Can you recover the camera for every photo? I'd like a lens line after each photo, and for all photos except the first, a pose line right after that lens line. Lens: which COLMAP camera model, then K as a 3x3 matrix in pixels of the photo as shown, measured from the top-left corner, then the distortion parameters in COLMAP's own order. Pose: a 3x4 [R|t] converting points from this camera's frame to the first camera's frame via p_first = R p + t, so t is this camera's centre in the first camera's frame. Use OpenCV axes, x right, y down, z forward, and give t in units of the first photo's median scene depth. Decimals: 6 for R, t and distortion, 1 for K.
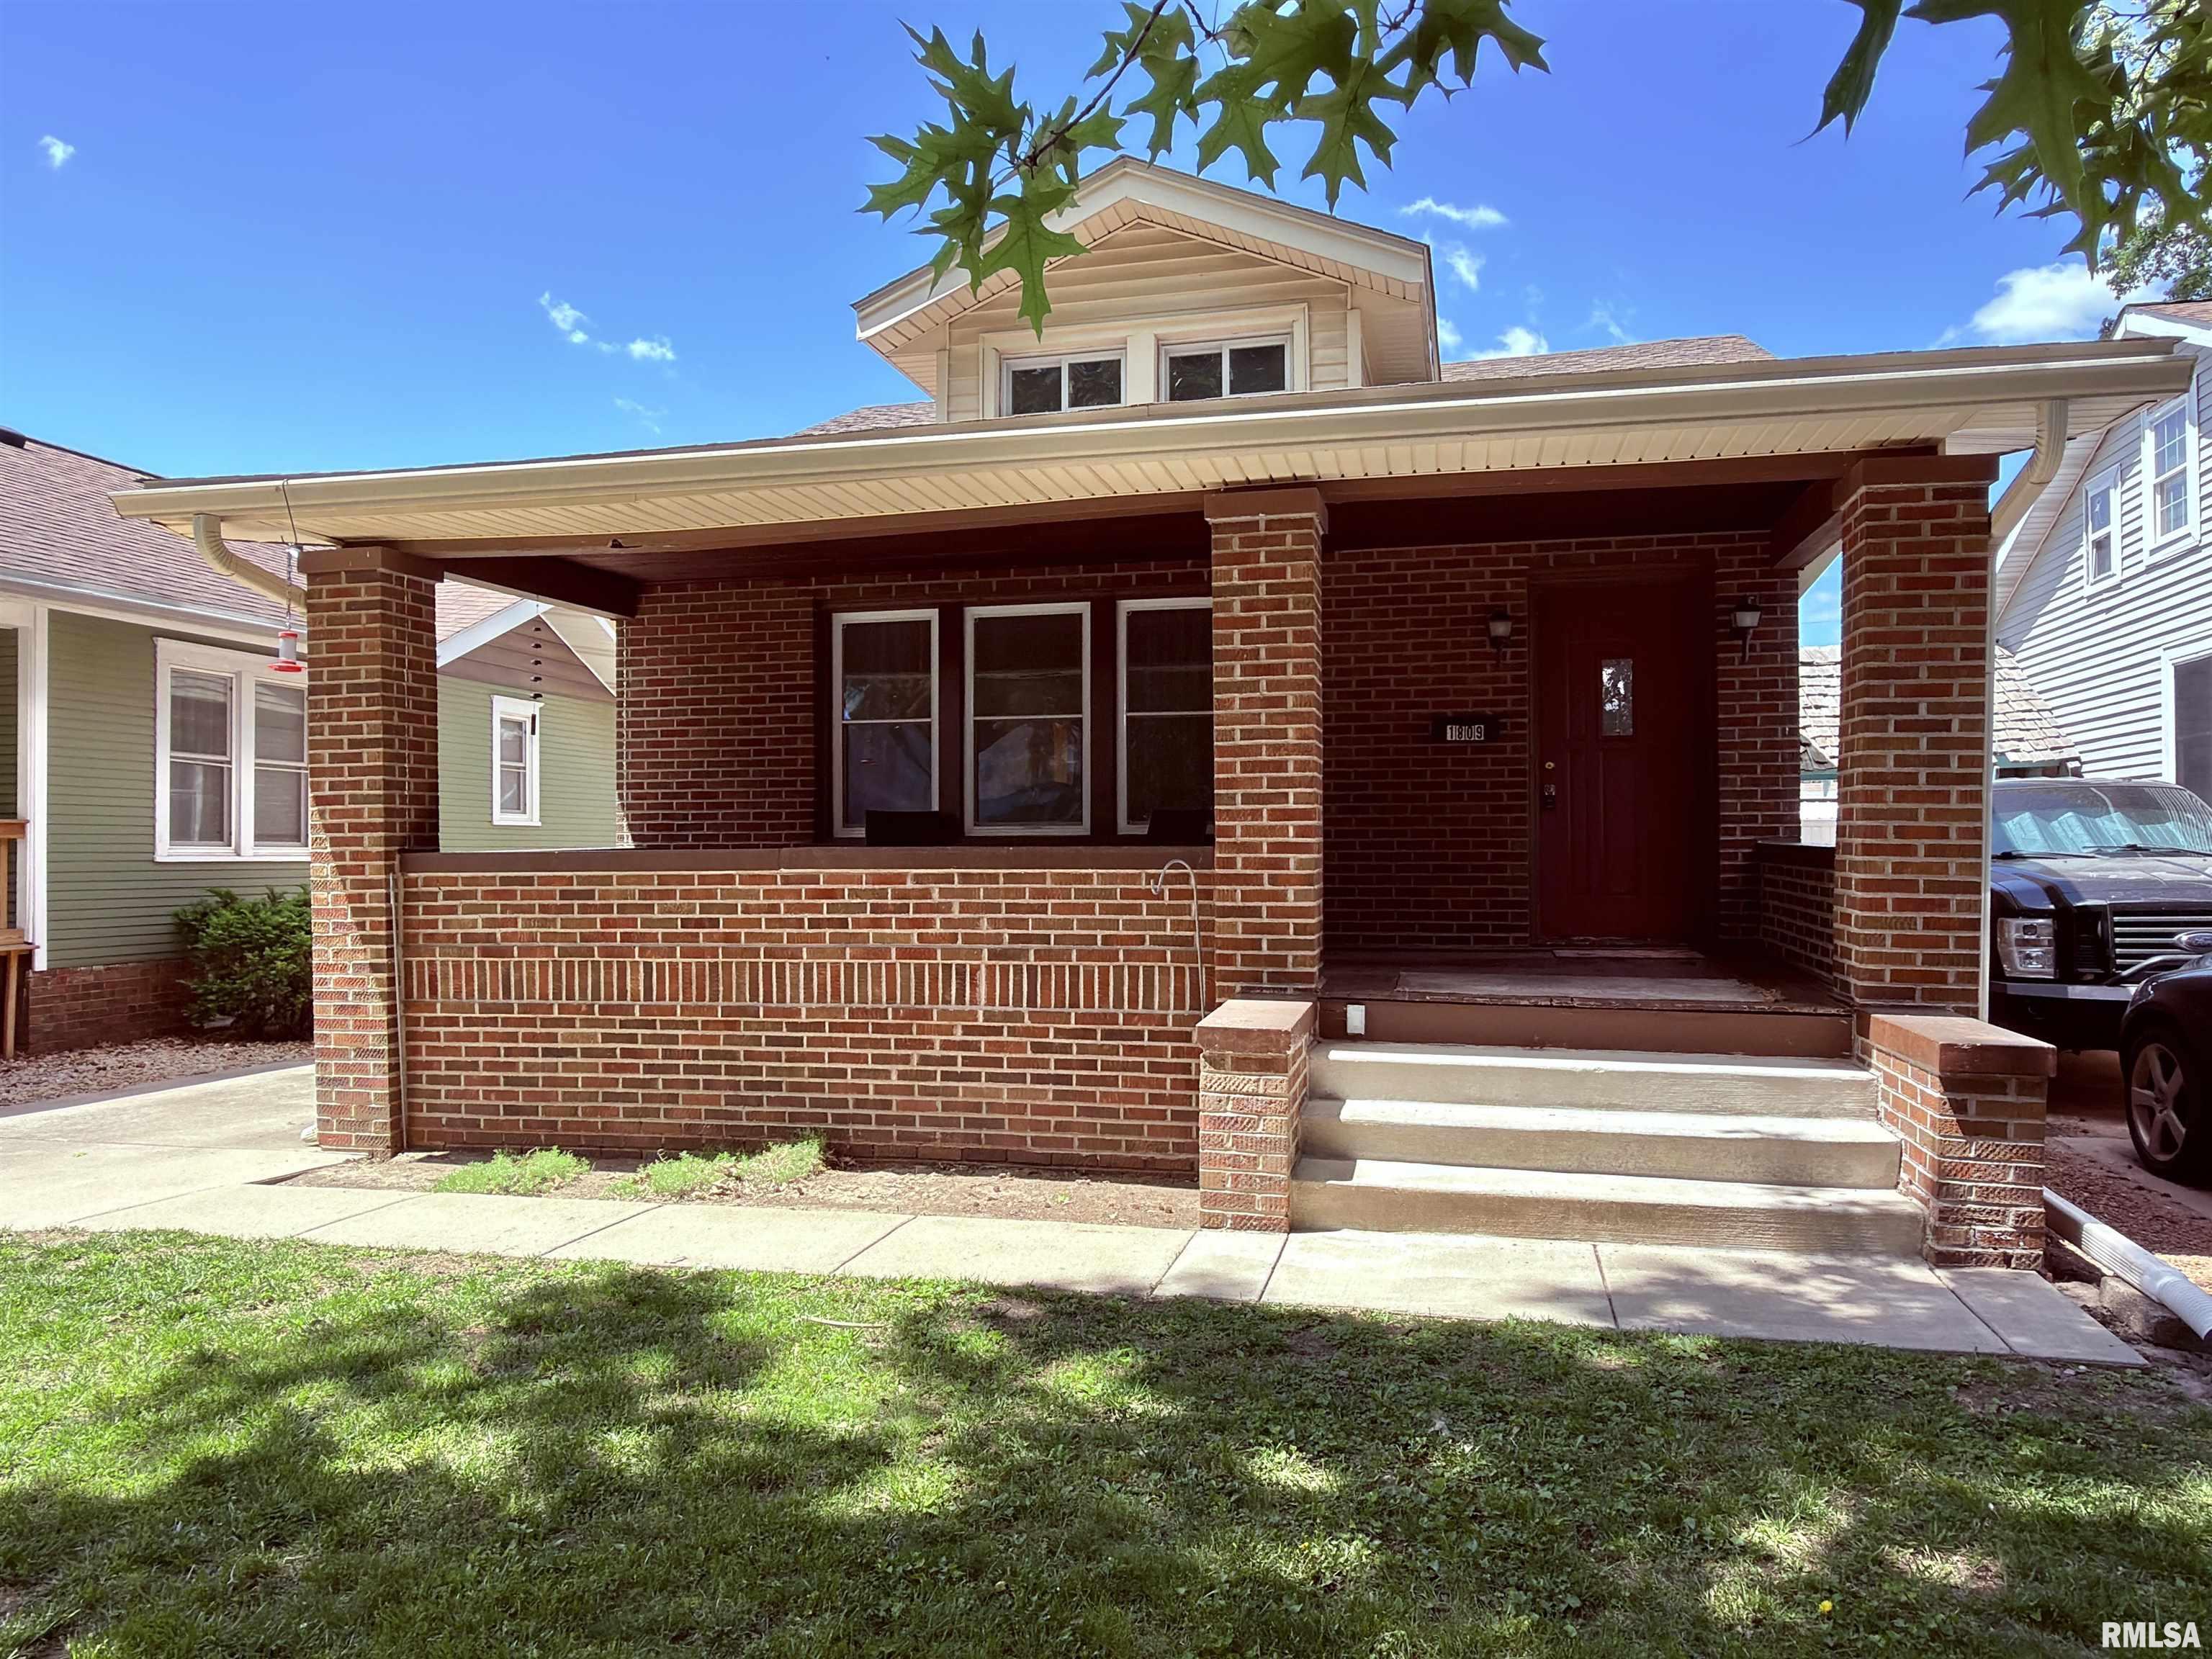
lens RADIAL K [[1545.0, 0, 1104.8], [0, 1545.0, 830.7], [0, 0, 1]] dist [-0.003528, 0.005559]
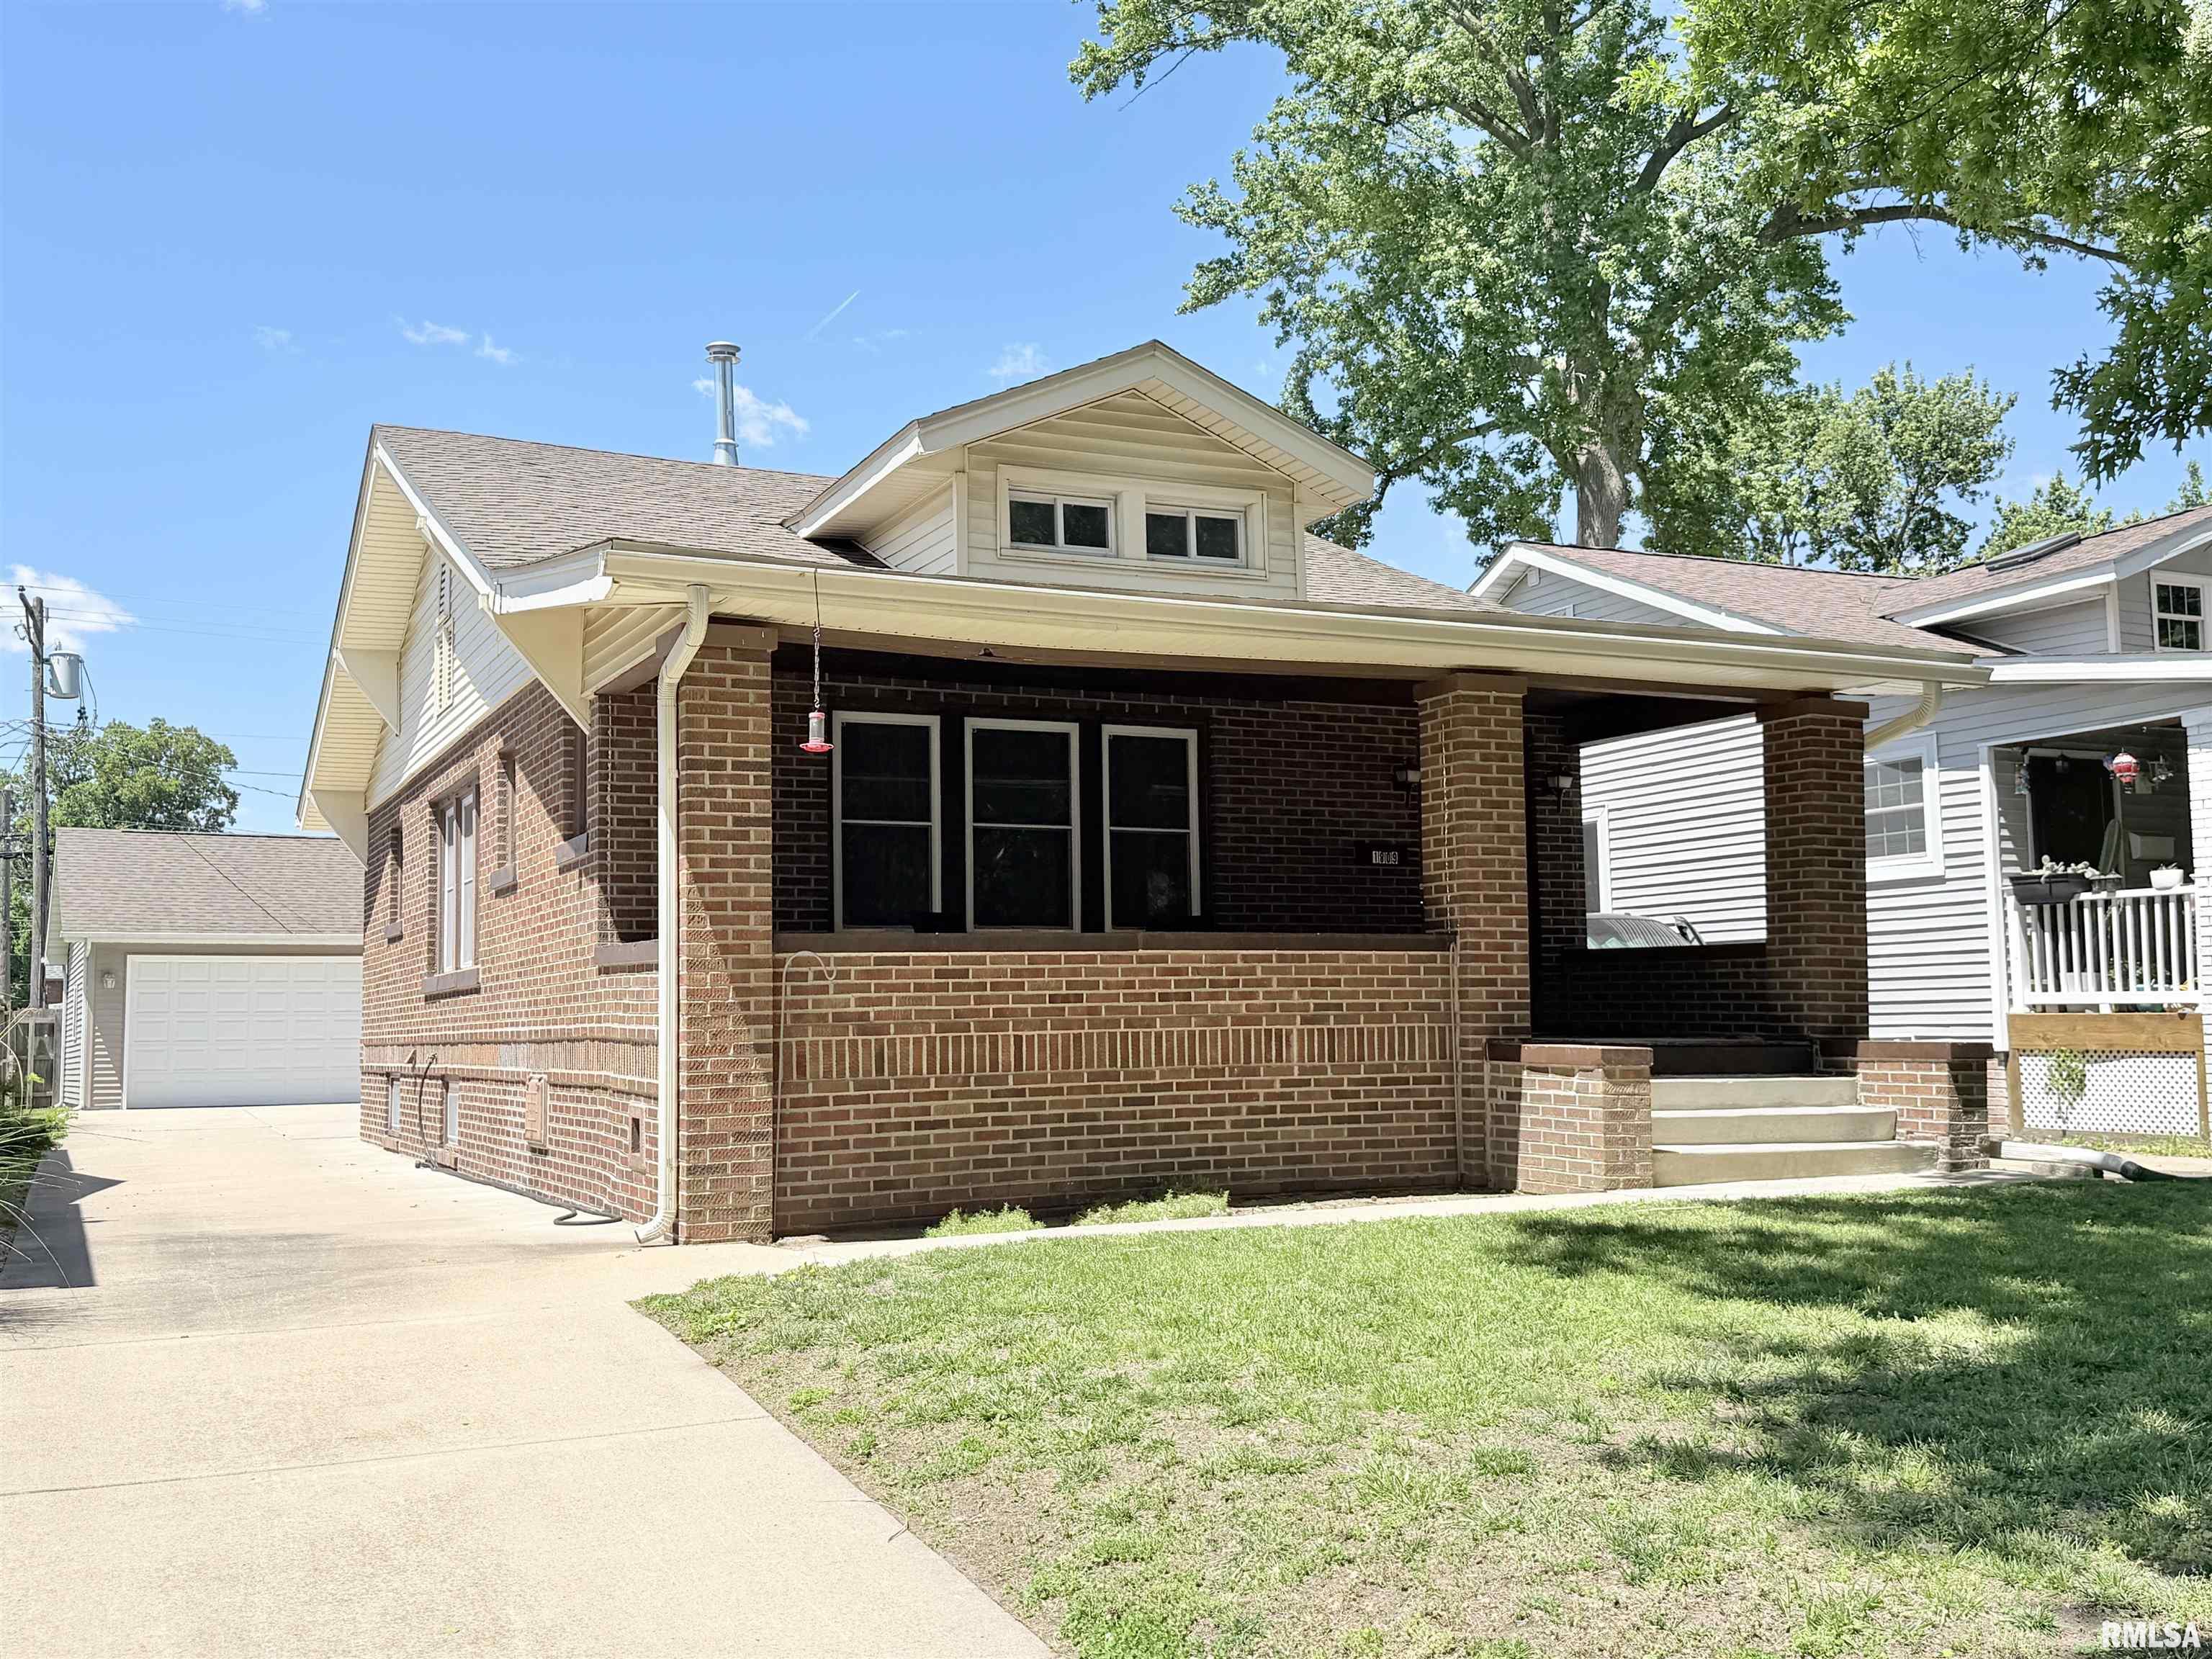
lens RADIAL K [[2161.6, 0, 1099.4], [0, 2161.6, 818.4], [0, 0, 1]] dist [0.096849, 0.000000]
pose [[0.772594, 0.052939, 0.632690, -1.232293], [0.003648, 0.996131, -0.087805, 0.067117], [-0.634890, 0.070145, 0.769411, -0.224785]]
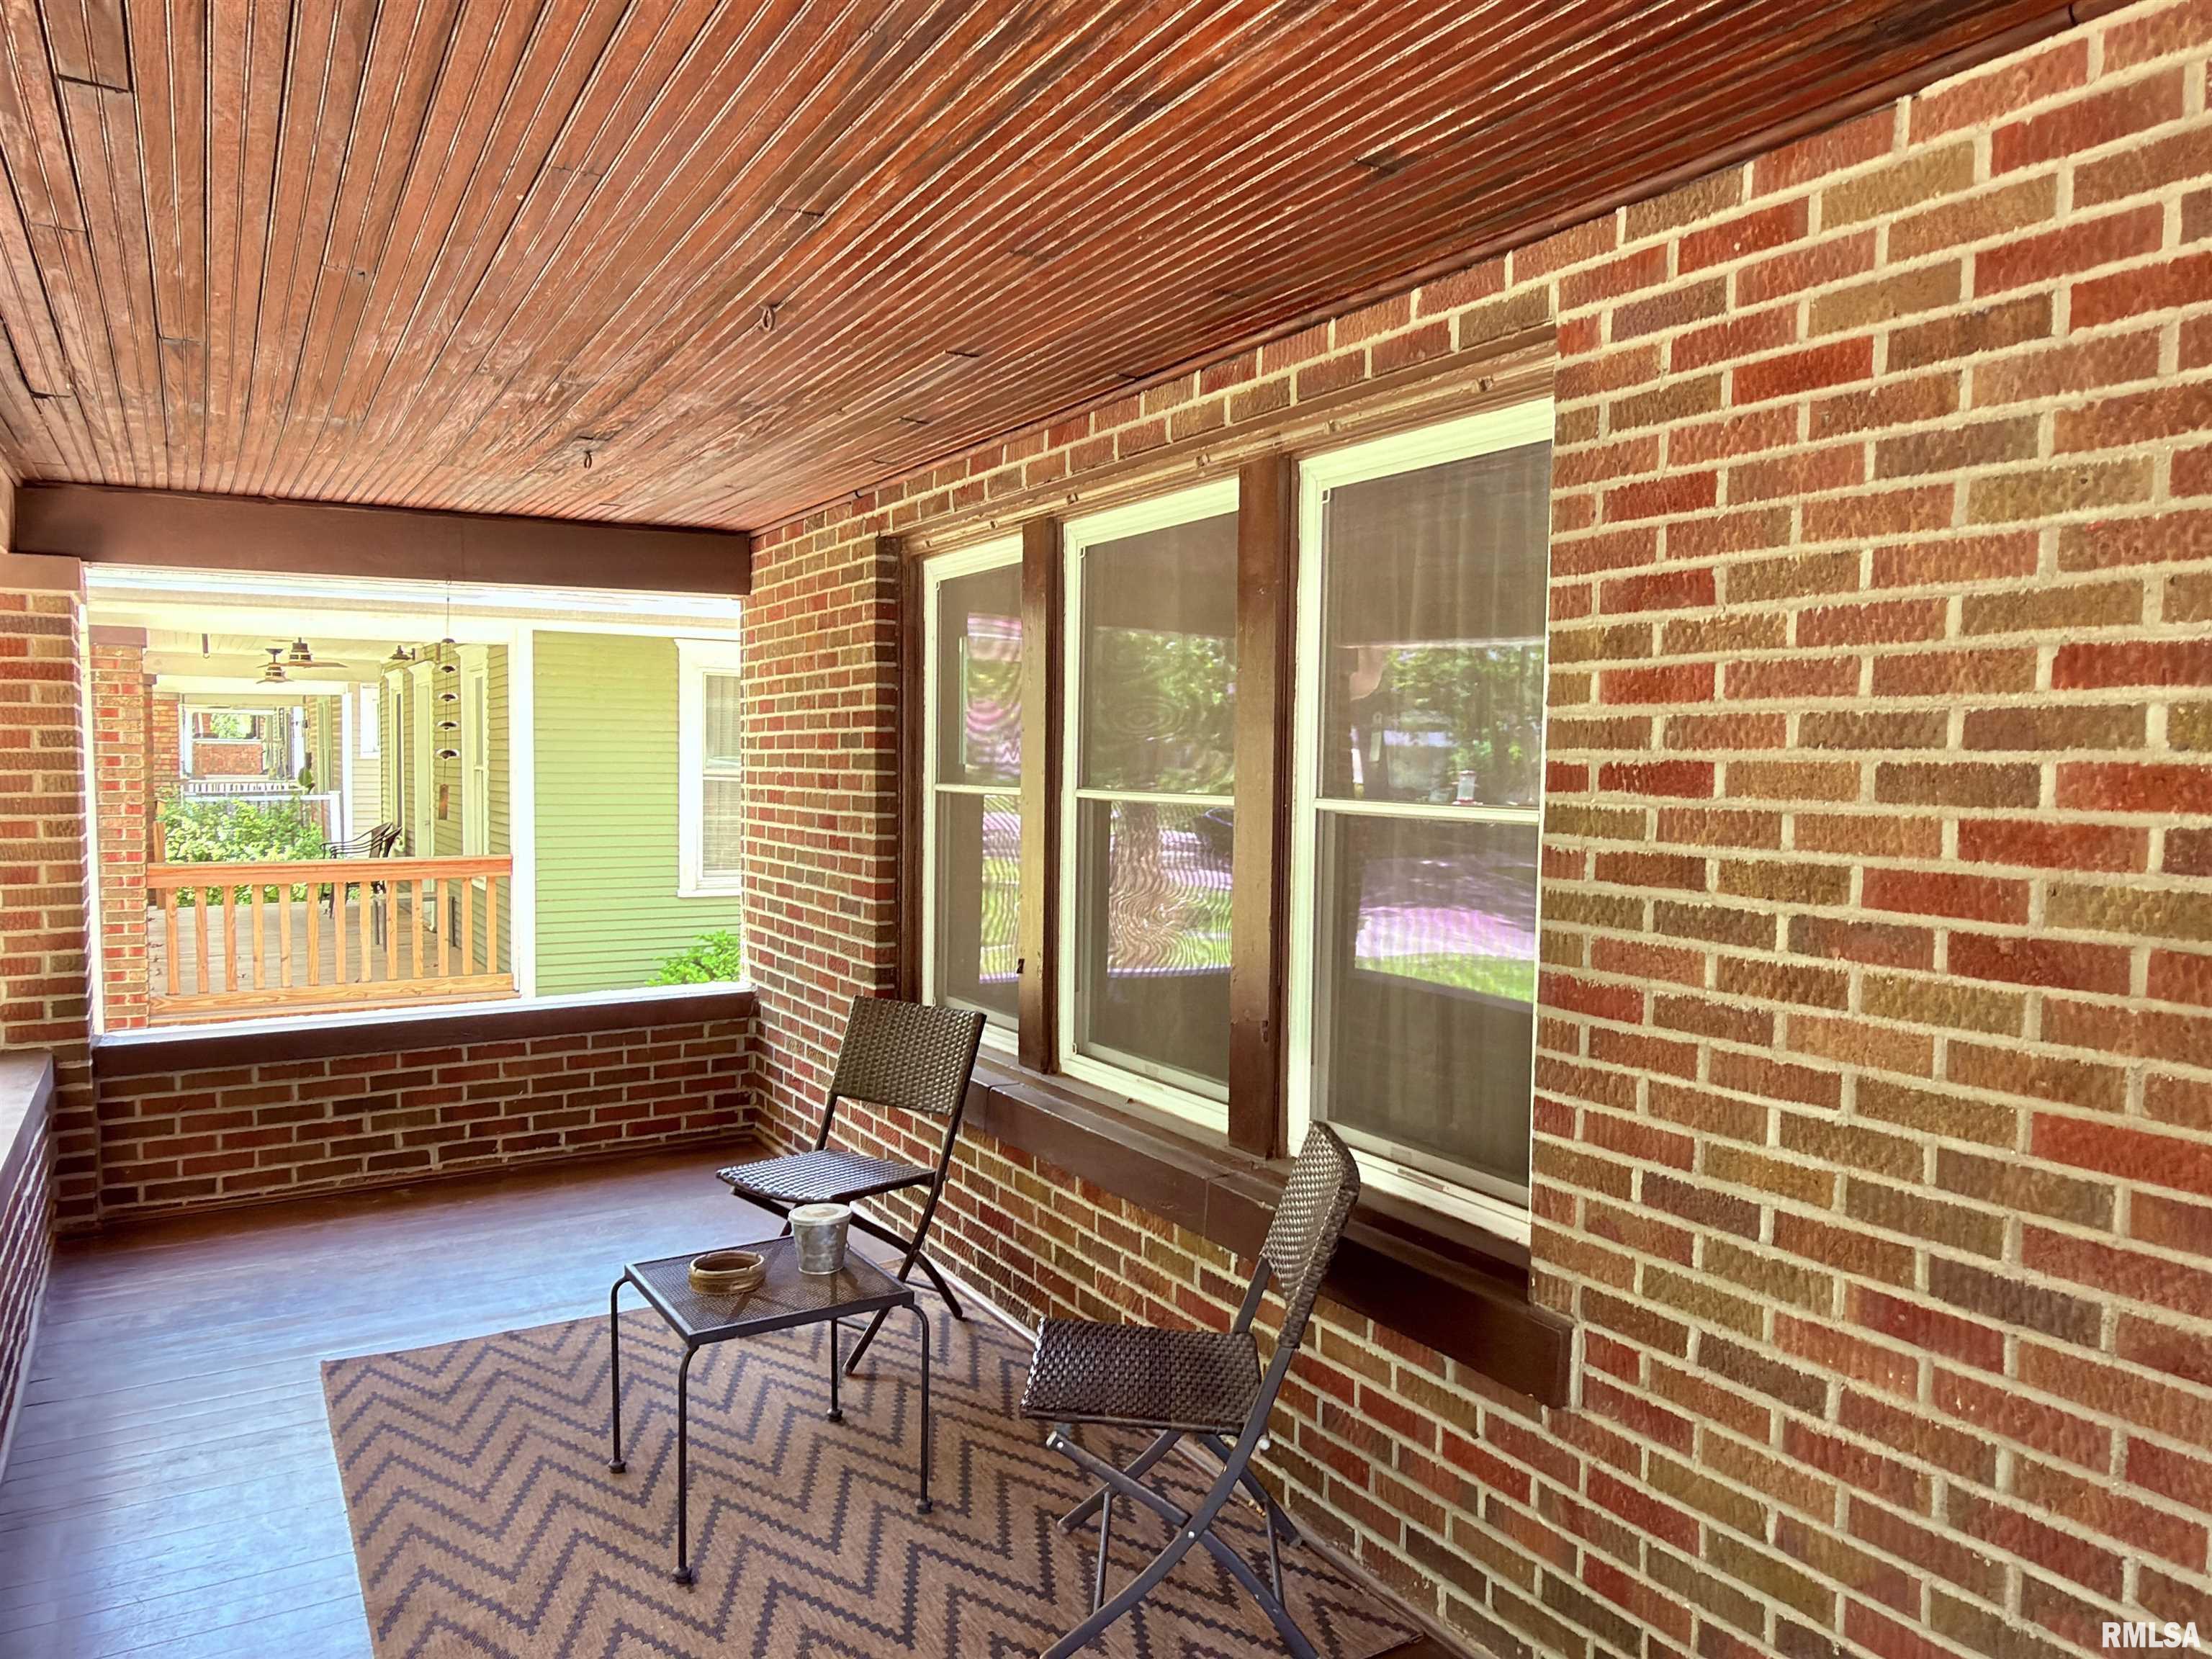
lens RADIAL K [[1545.0, 0, 1098.9], [0, 1545.0, 830.6], [0, 0, 1]] dist [-0.003528, 0.005559]
pose [[0.703109, 0.040792, -0.709911, 0.276923], [0.002415, 0.998210, 0.059750, -0.114702], [0.711078, -0.043725, 0.701752, 0.940516]]
